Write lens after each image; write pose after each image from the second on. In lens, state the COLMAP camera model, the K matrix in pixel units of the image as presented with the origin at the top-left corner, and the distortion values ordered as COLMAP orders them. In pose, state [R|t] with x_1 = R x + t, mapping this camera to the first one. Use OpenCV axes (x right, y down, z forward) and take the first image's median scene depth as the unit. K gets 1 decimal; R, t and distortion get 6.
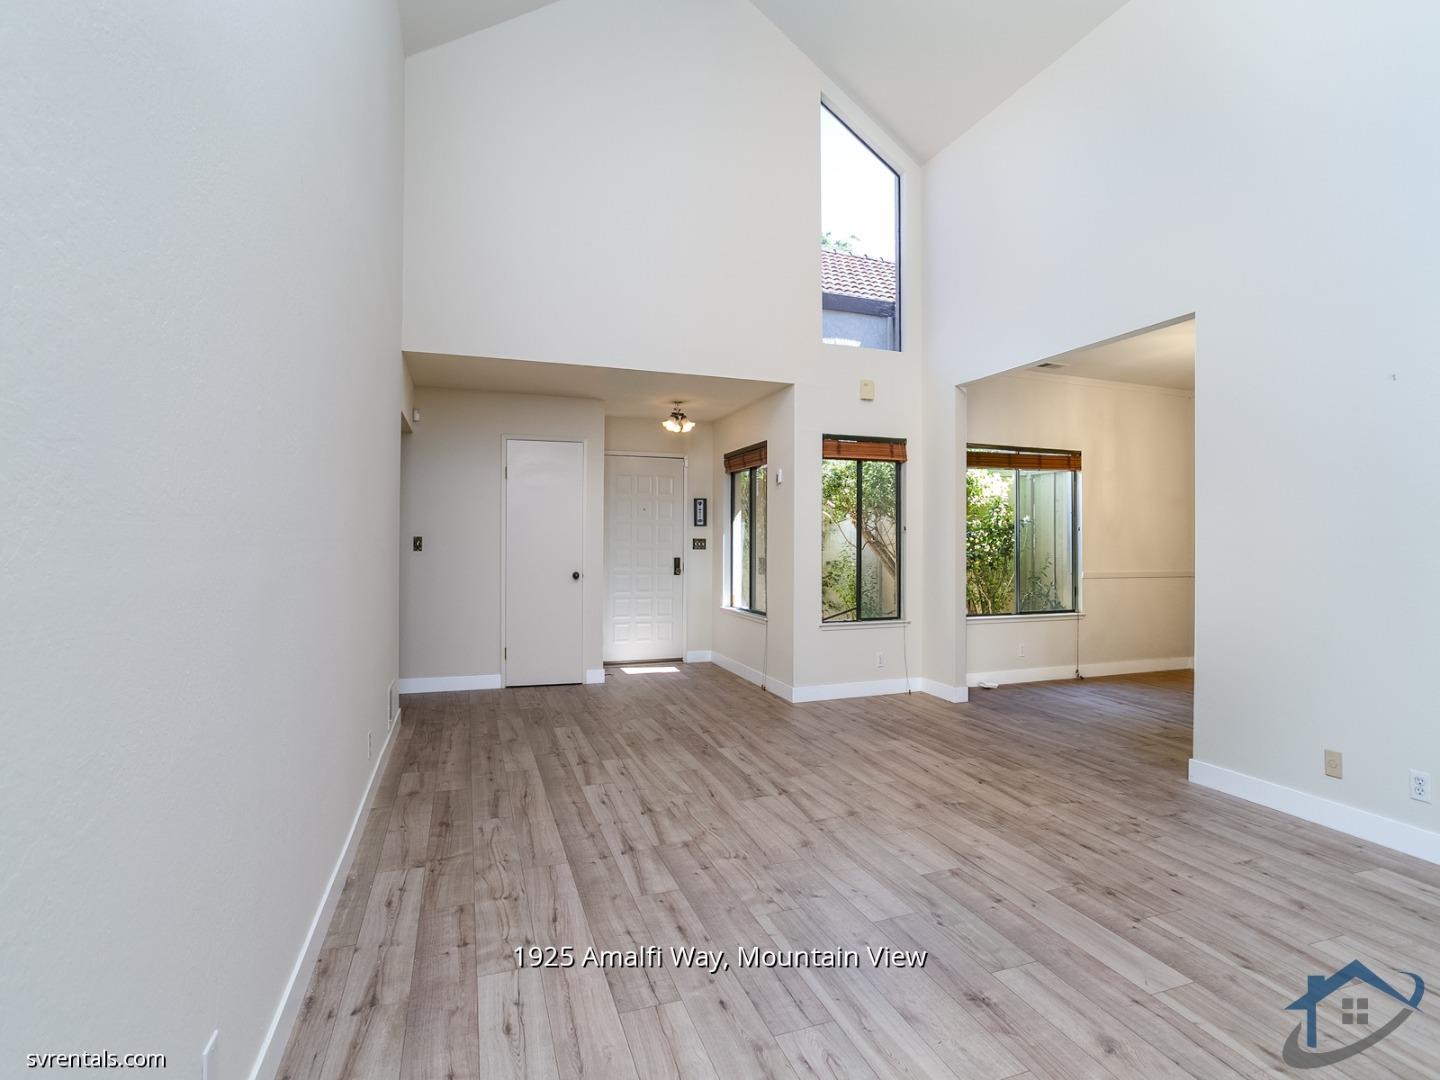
lens RADIAL K [[693.1, 0, 721.8], [0, 693.1, 541.3], [0, 0, 1]] dist [-0.019834, 0.016437]
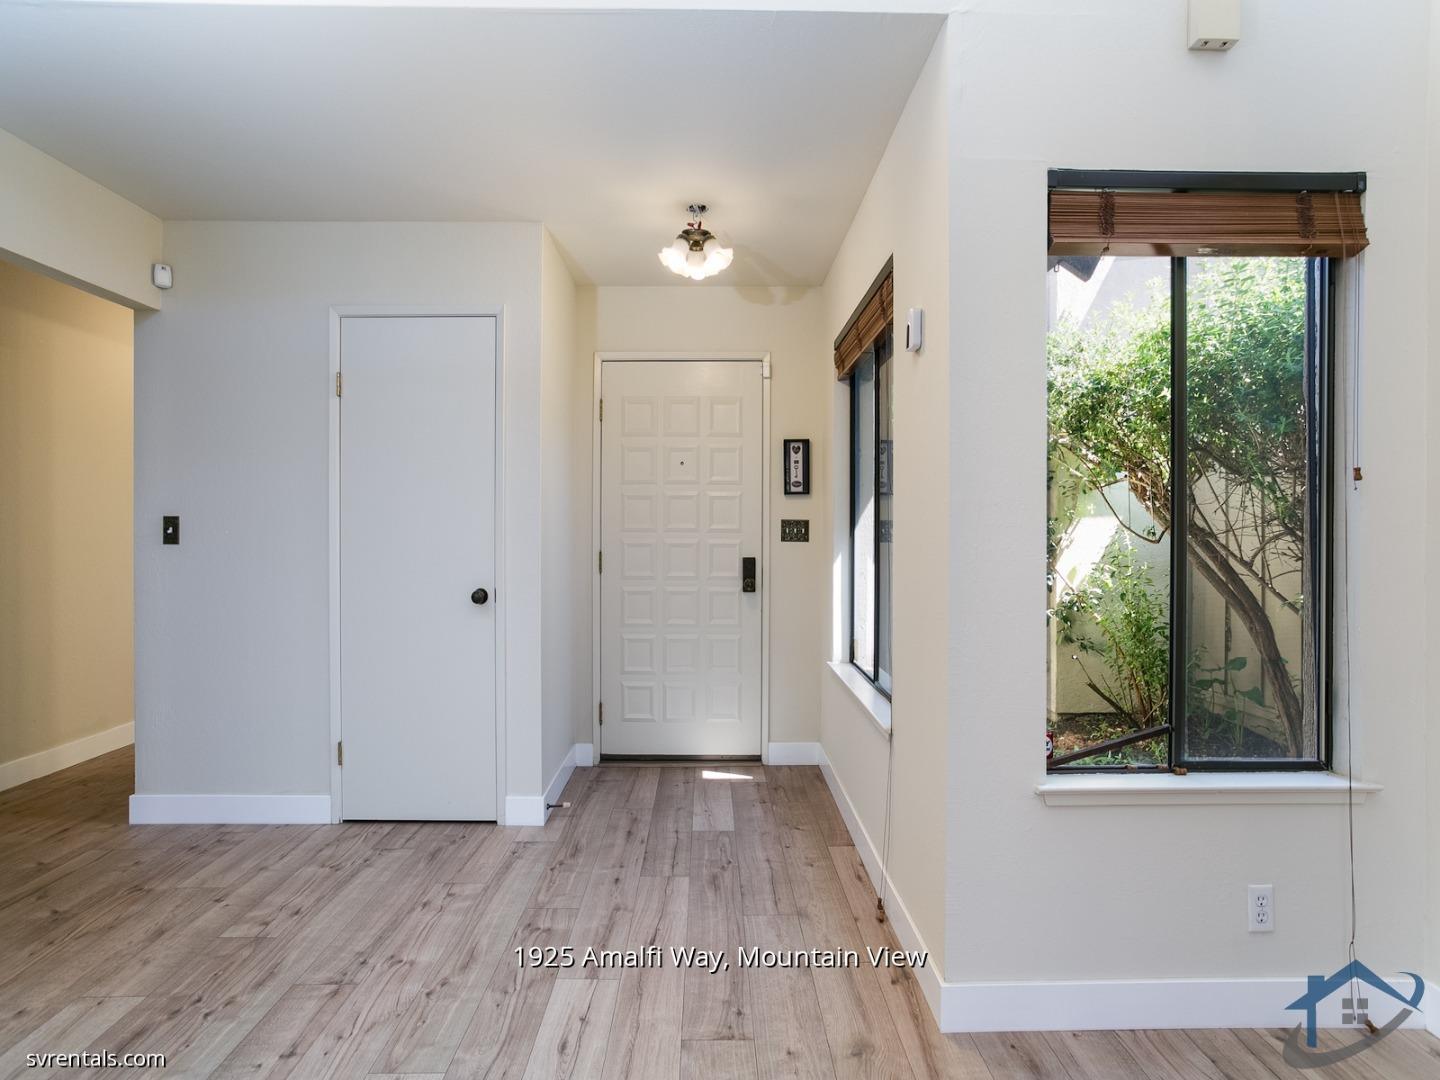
lens RADIAL K [[693.1, 0, 725.6], [0, 693.1, 538.9], [0, 0, 1]] dist [-0.019834, 0.016437]
pose [[0.943529, 0.001065, -0.331287, 0.181206], [0.002328, 0.999949, 0.009844, 0.009783], [0.331281, -0.010059, 0.943479, 1.072598]]
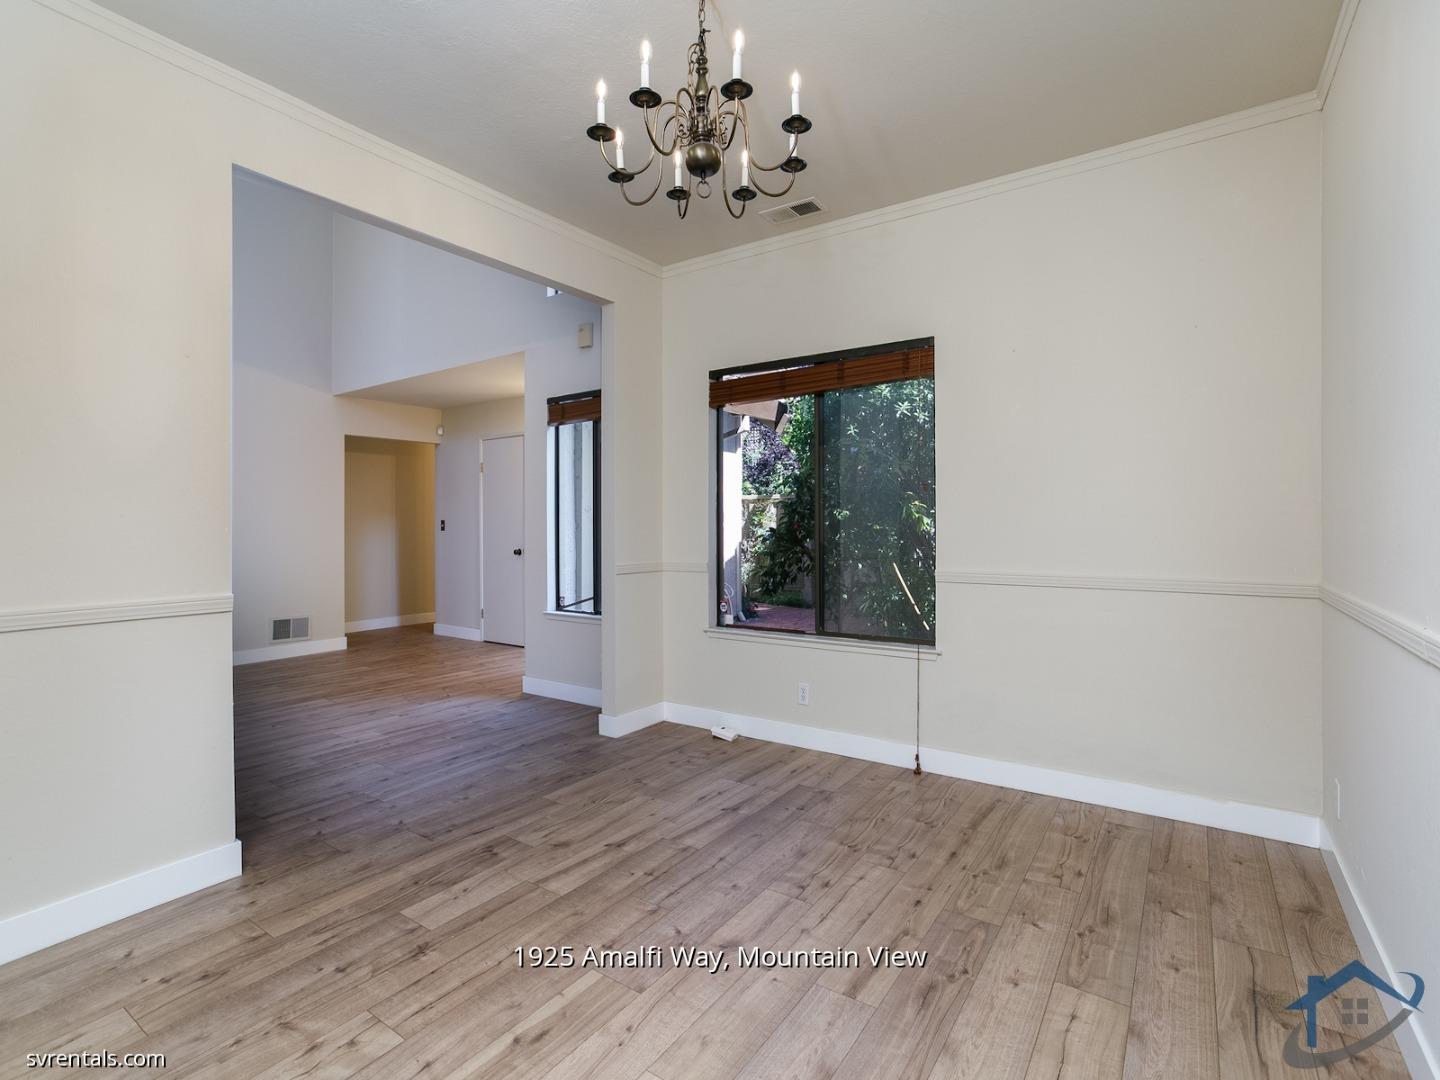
lens RADIAL K [[693.1, 0, 723.5], [0, 693.1, 532.0], [0, 0, 1]] dist [-0.019834, 0.016437]
pose [[0.582735, -0.000077, -0.812662, 1.605402], [0.003005, 0.999993, 0.002060, 0.025954], [0.812656, -0.003642, 0.582732, 1.072326]]
